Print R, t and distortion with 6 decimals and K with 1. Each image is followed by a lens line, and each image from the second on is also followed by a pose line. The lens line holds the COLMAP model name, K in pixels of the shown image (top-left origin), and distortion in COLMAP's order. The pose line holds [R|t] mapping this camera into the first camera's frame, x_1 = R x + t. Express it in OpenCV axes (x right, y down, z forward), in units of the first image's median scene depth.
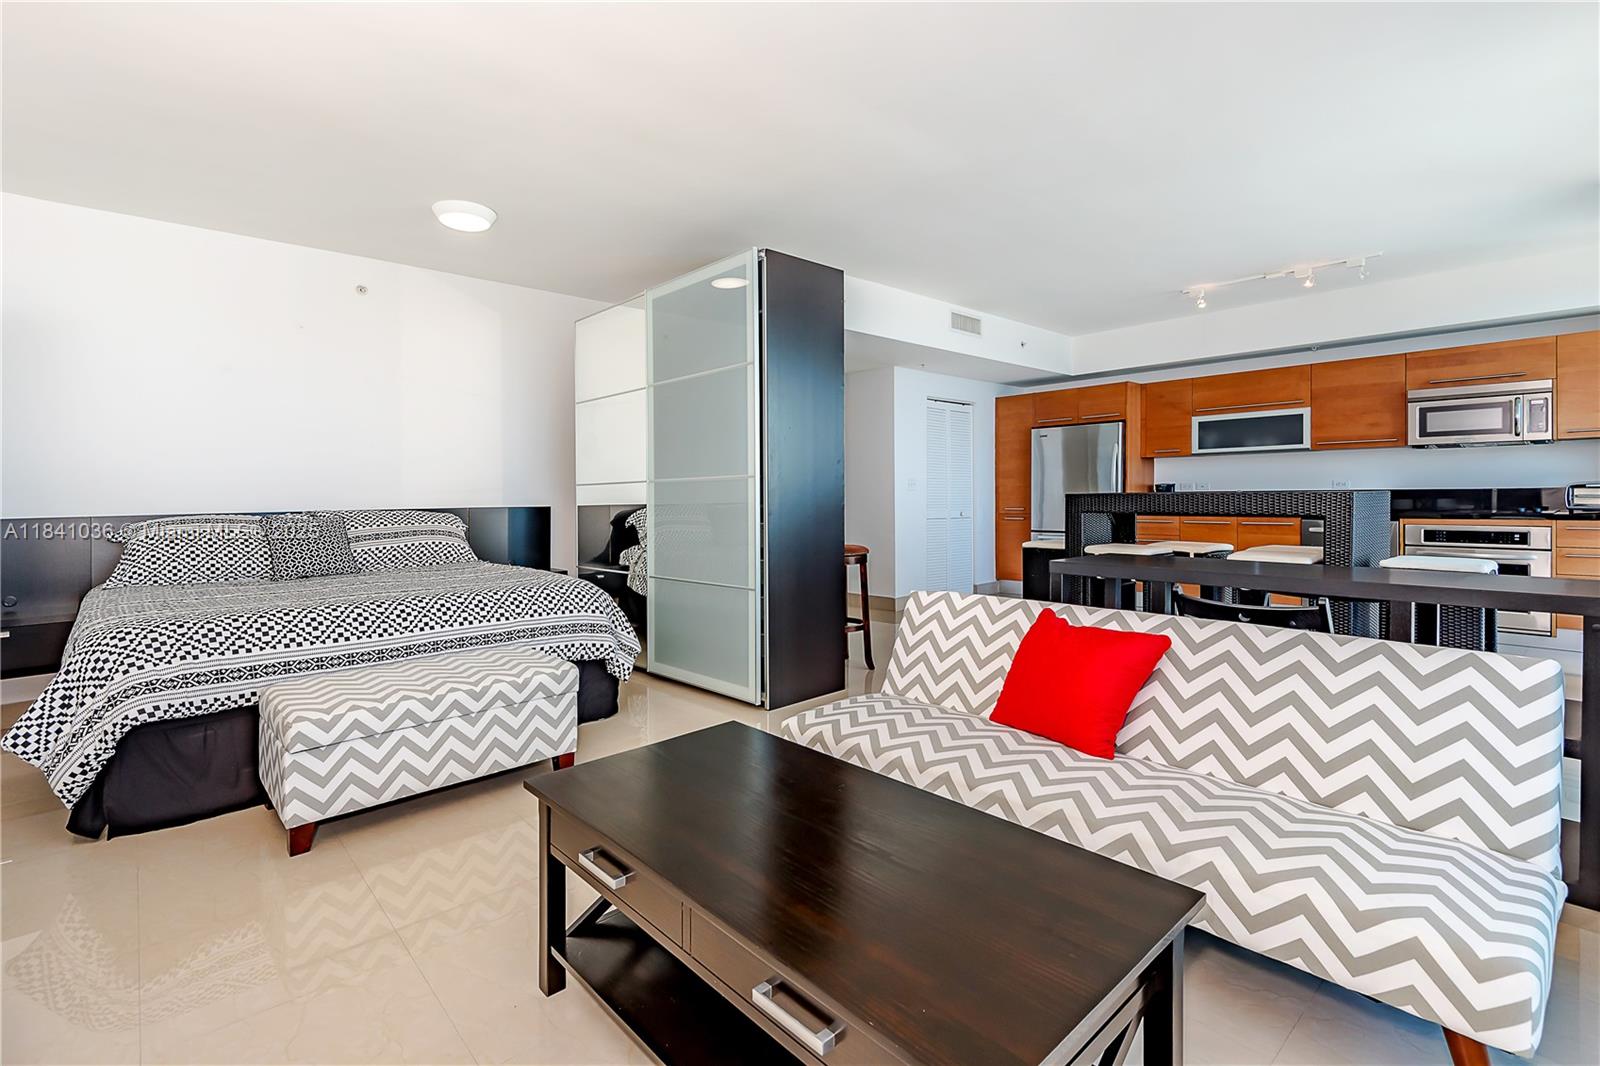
lens RADIAL K [[743.4, 0, 758.5], [0, 743.4, 498.2], [0, 0, 1]] dist [0.020865, -0.012284]
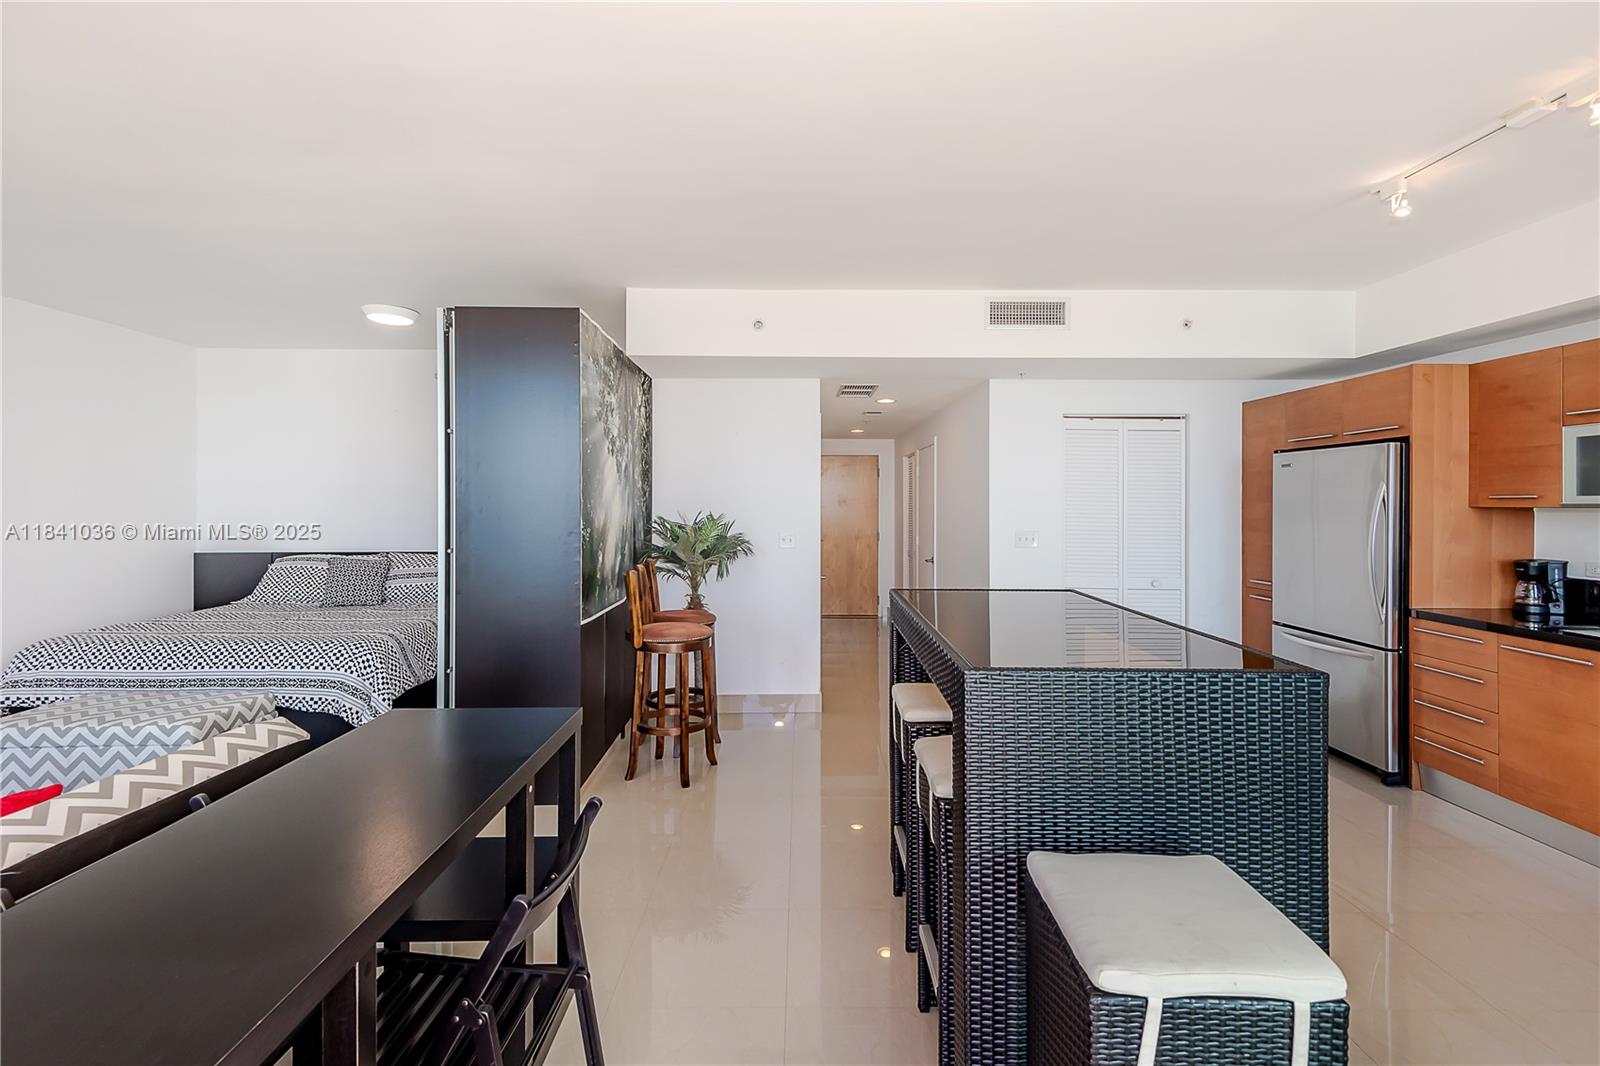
lens RADIAL K [[743.4, 0, 818.9], [0, 743.4, 490.6], [0, 0, 1]] dist [0.020865, -0.012284]
pose [[0.757928, 0.002805, -0.652332, 0.797257], [-0.013112, 0.999854, -0.010934, -0.084748], [0.652207, 0.016841, 0.757854, 0.490819]]
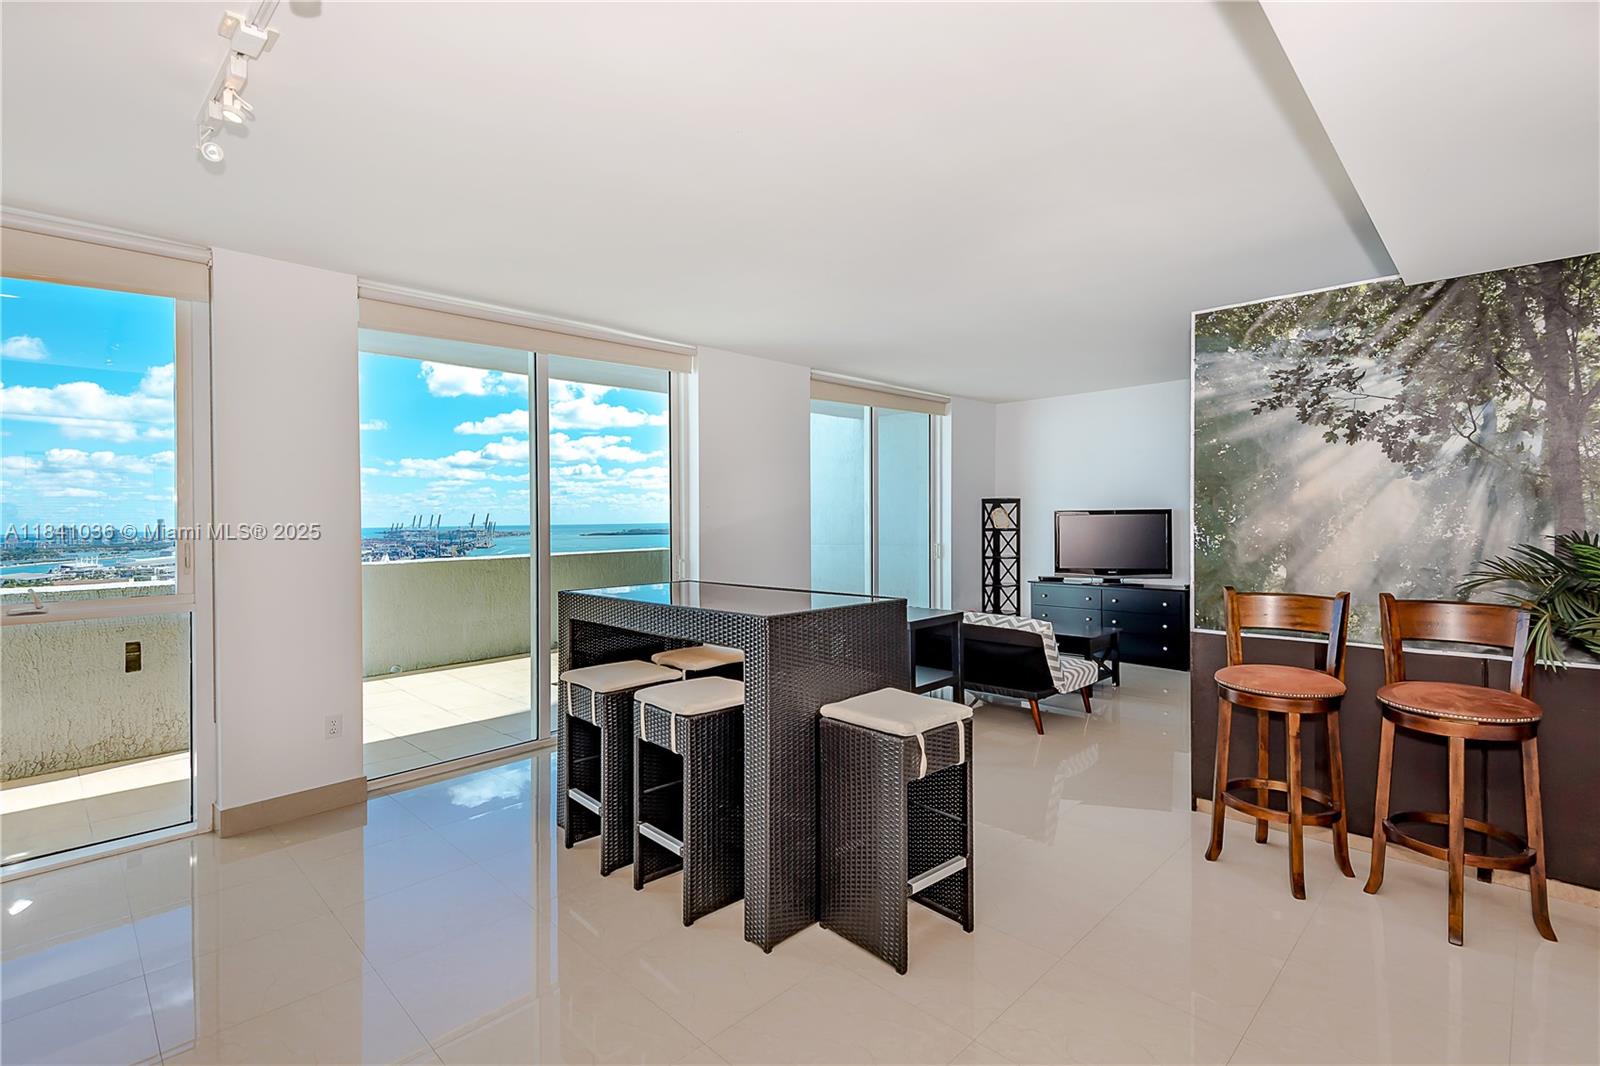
lens RADIAL K [[743.4, 0, 773.2], [0, 743.4, 518.6], [0, 0, 1]] dist [0.020865, -0.012284]
pose [[-0.999068, 0.031146, -0.029901, 0.565200], [0.031053, 0.999511, 0.003559, -0.083264], [0.029997, 0.002627, -0.999547, 1.624055]]
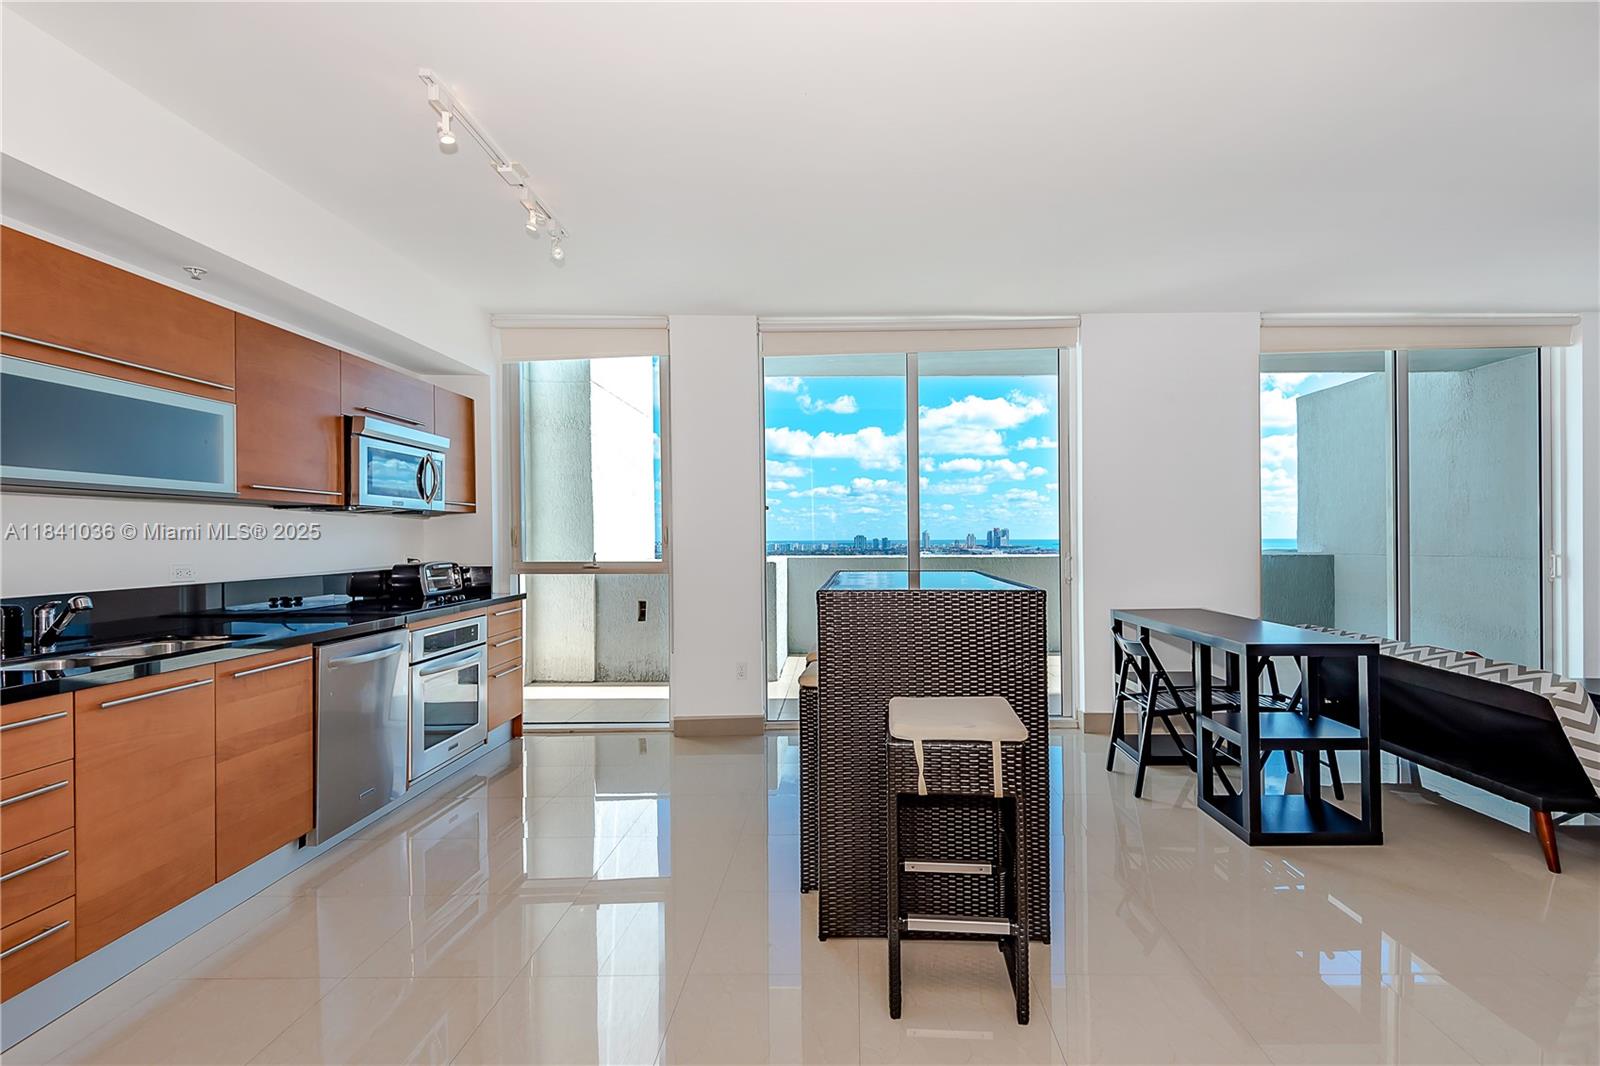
lens RADIAL K [[743.4, 0, 829.8], [0, 743.4, 536.1], [0, 0, 1]] dist [0.020865, -0.012284]
pose [[-0.712003, 0.016030, 0.701993, 0.213909], [0.012079, 0.999871, -0.010580, -0.043844], [-0.702072, 0.000947, -0.712105, 1.459093]]
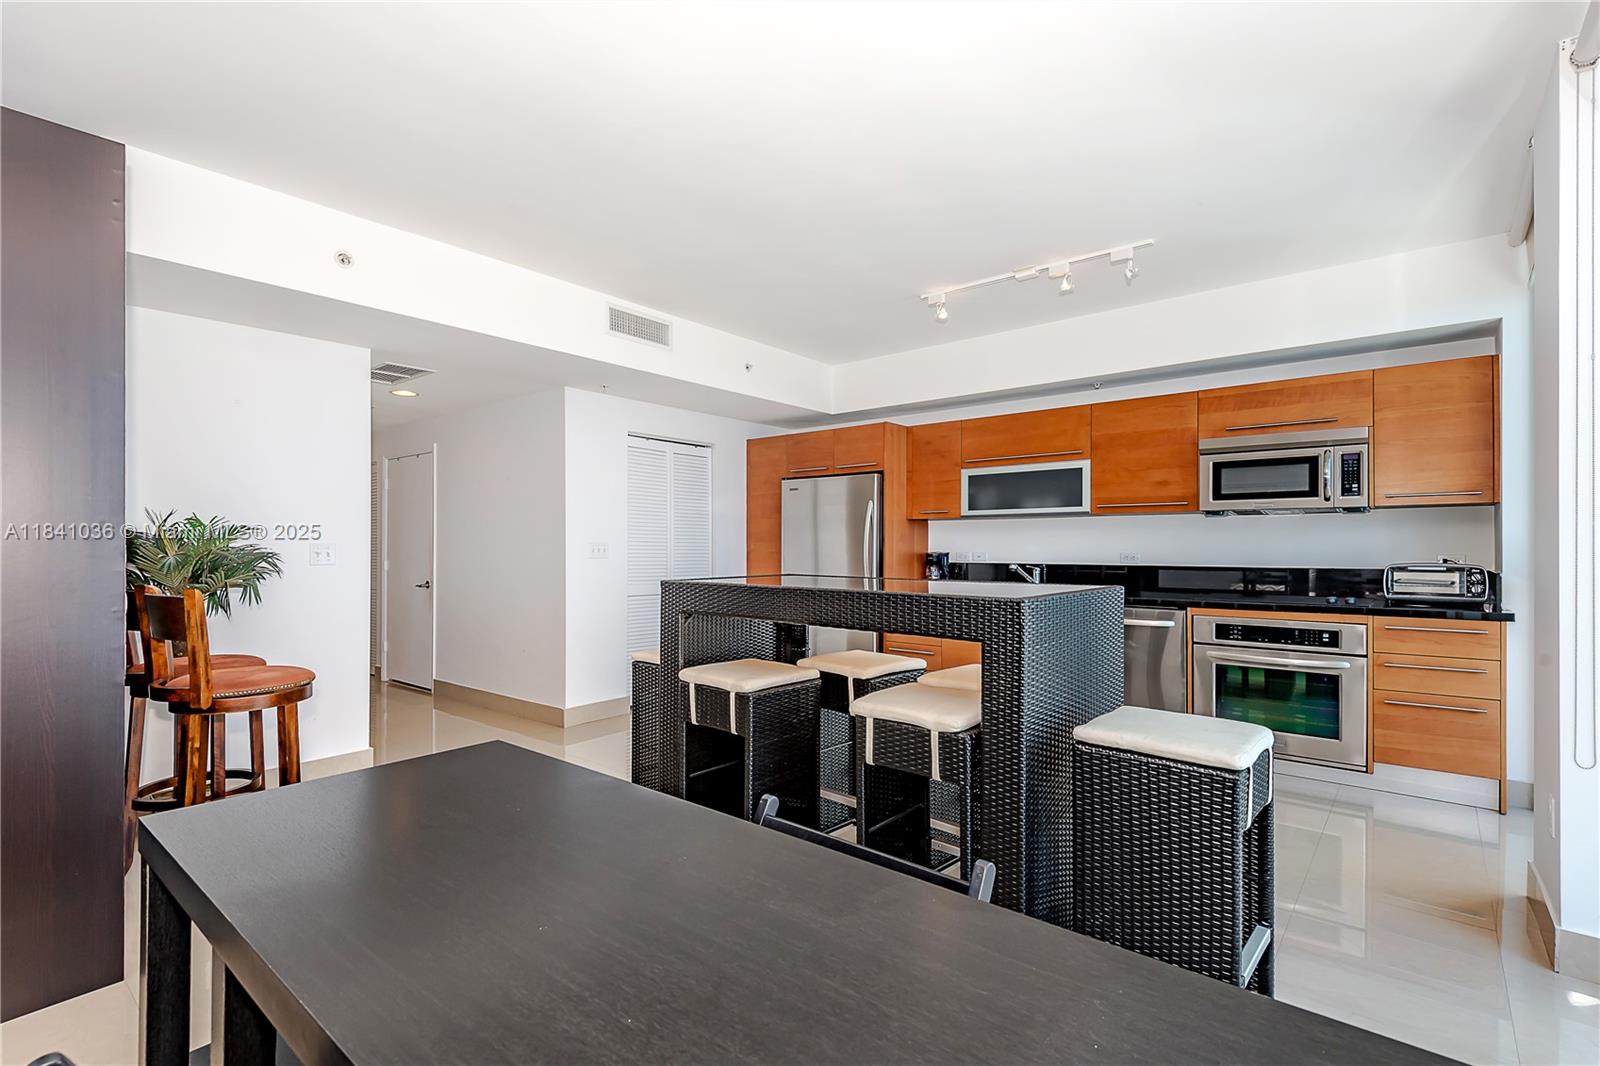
lens RADIAL K [[743.4, 0, 761.1], [0, 743.4, 534.9], [0, 0, 1]] dist [0.020865, -0.012284]
pose [[0.991771, 0.016726, 0.126930, 0.408161], [-0.013801, 0.999619, -0.023887, -0.026662], [-0.127281, 0.021939, 0.991624, 0.376344]]
